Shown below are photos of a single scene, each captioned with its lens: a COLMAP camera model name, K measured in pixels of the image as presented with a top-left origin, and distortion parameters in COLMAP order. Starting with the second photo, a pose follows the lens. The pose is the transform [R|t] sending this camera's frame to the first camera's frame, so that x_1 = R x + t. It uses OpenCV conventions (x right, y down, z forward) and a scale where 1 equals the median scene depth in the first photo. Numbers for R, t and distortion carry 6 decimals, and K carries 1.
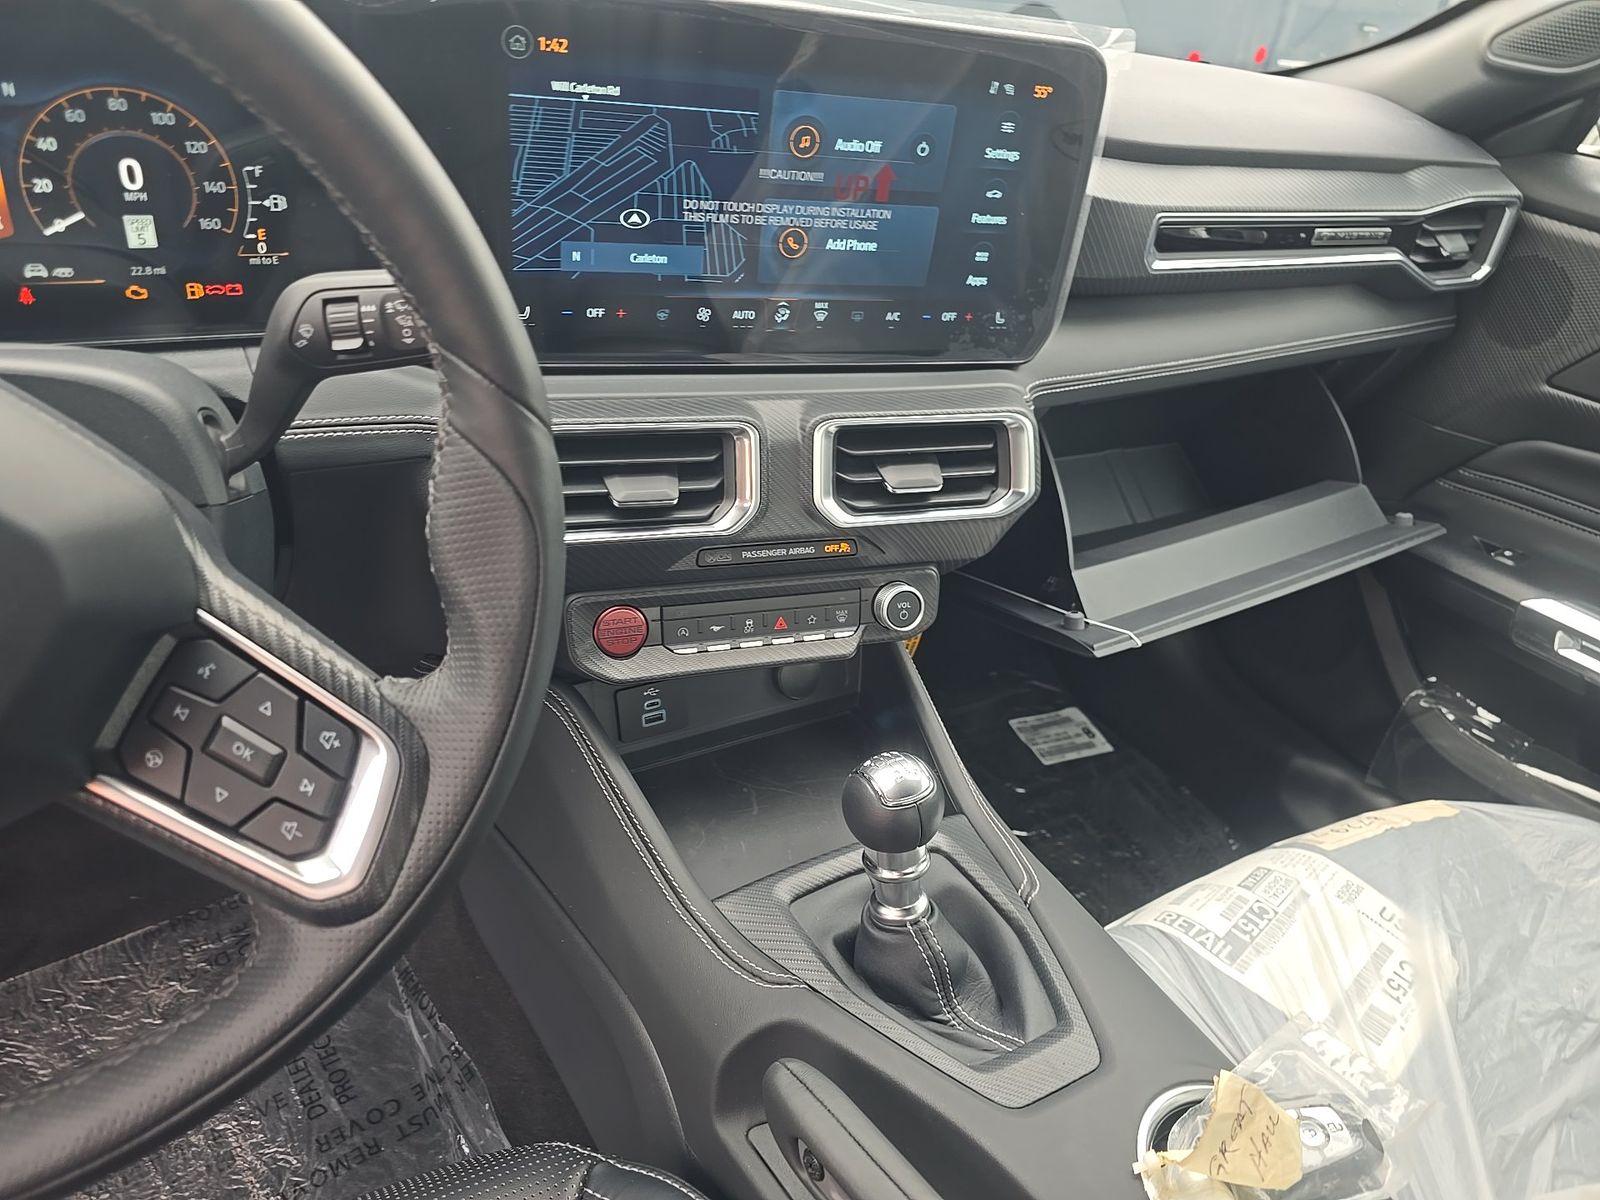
lens RADIAL K [[1069.0, 0, 800.0], [0, 1069.0, 600.0], [0, 0, 1]] dist [0.043556, -0.045406]
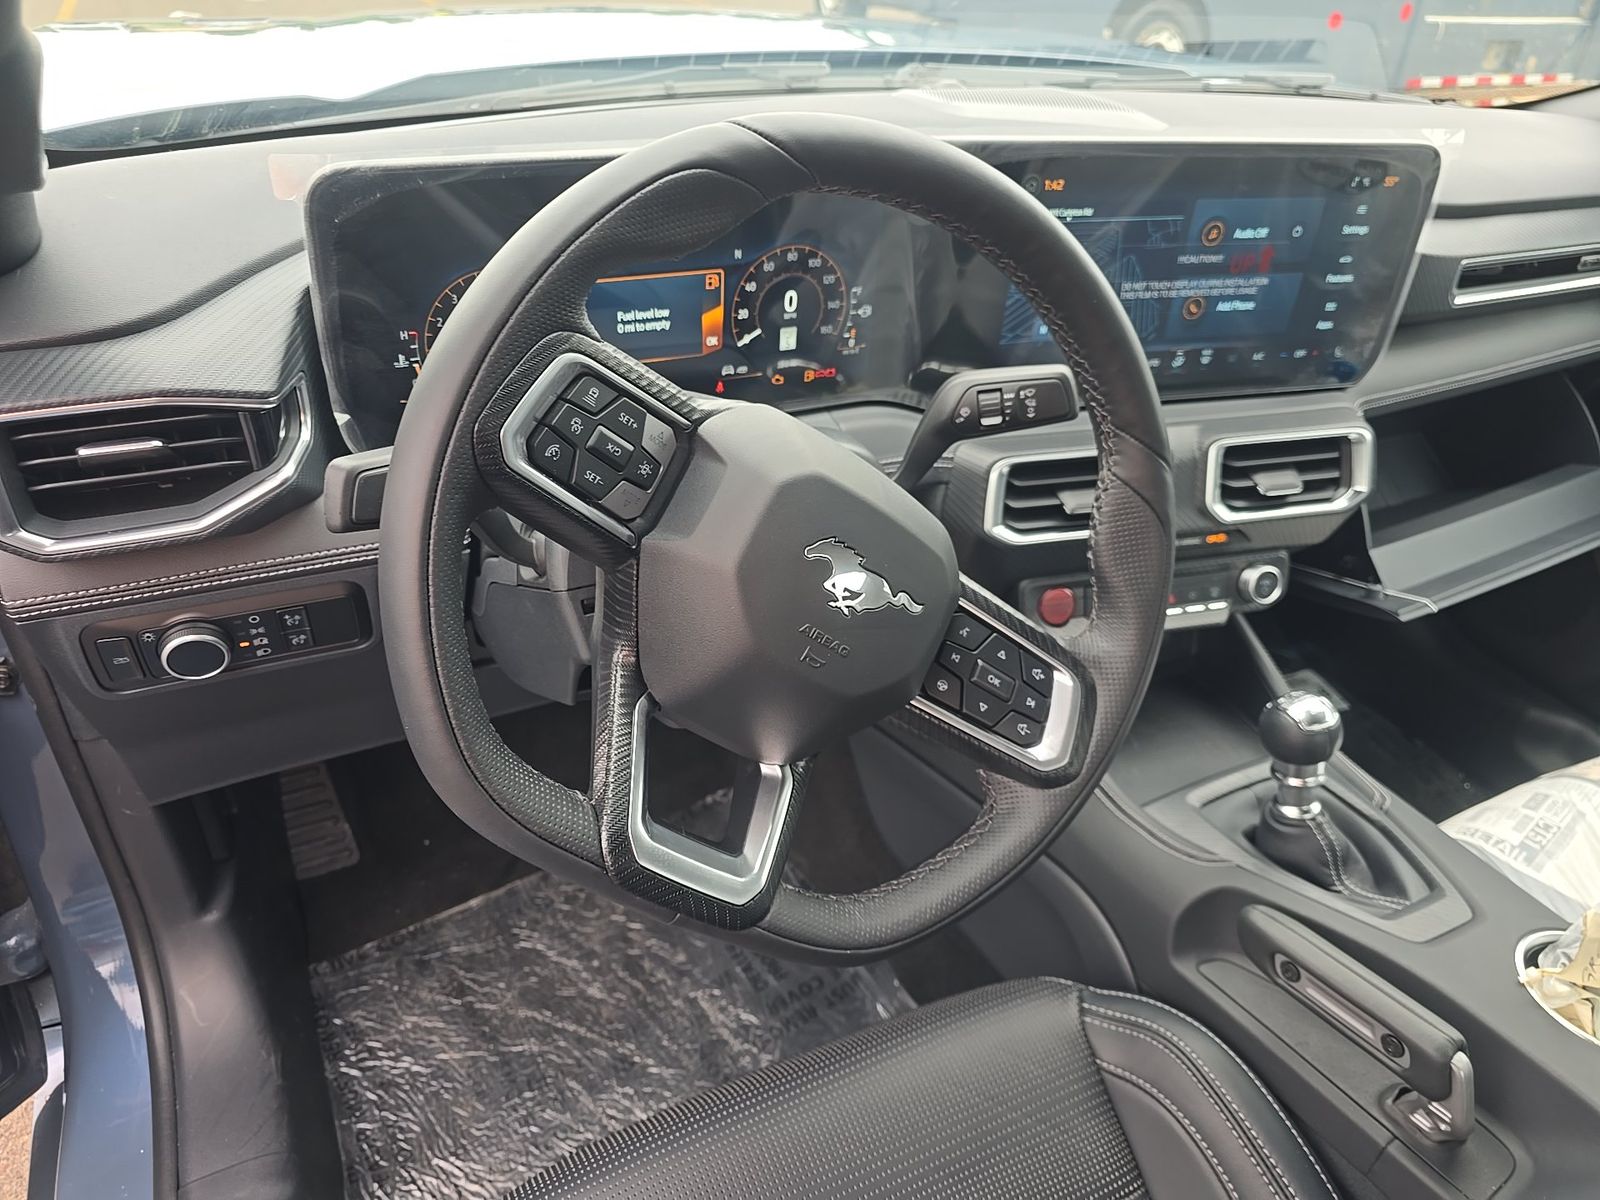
lens RADIAL K [[1086.3, 0, 793.9], [0, 1086.3, 602.5], [0, 0, 1]] dist [0.046266, -0.046216]
pose [[0.996160, -0.020147, -0.085202, -0.372262], [0.021966, 0.999549, 0.020467, -0.010397], [0.084751, -0.022260, 0.996153, -0.367268]]
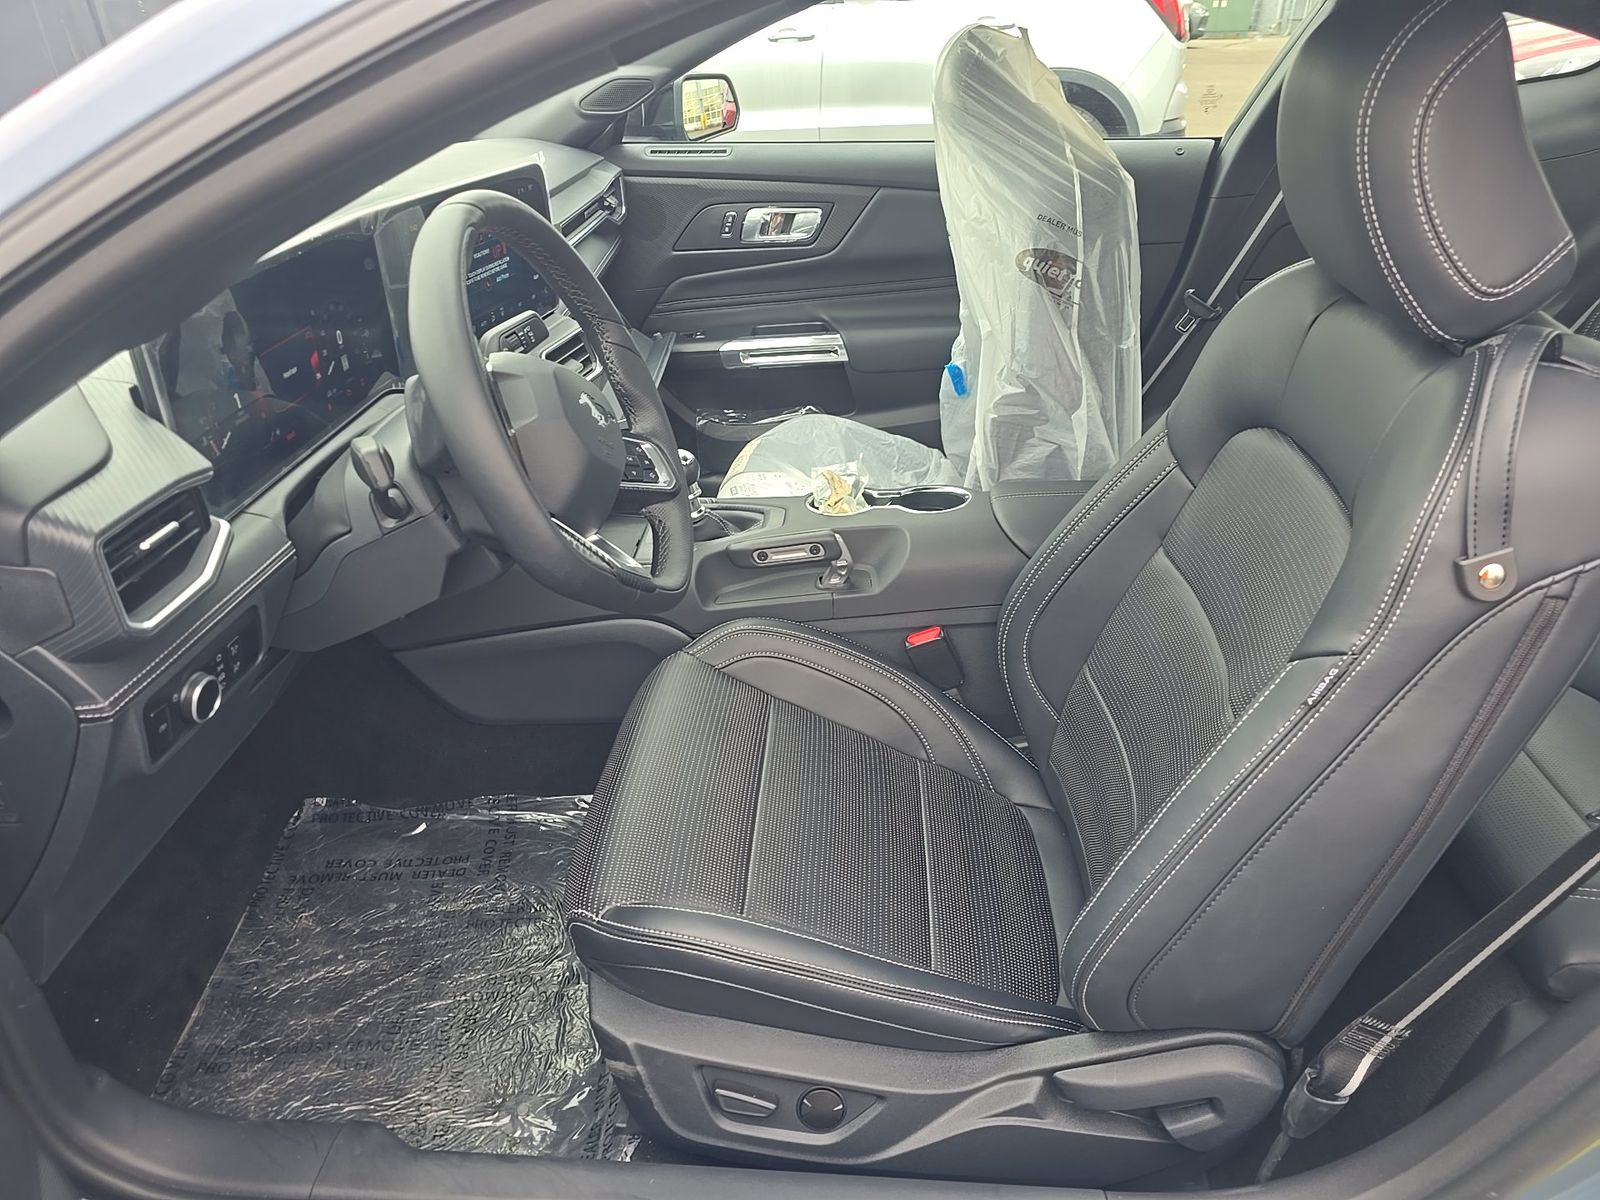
lens RADIAL K [[1086.3, 0, 793.9], [0, 1086.3, 602.5], [0, 0, 1]] dist [0.046266, -0.046216]
pose [[0.559929, -0.512045, 0.651375, -1.348827], [0.500246, 0.835633, 0.226874, 0.006700], [-0.660480, 0.198814, 0.724044, -0.811907]]
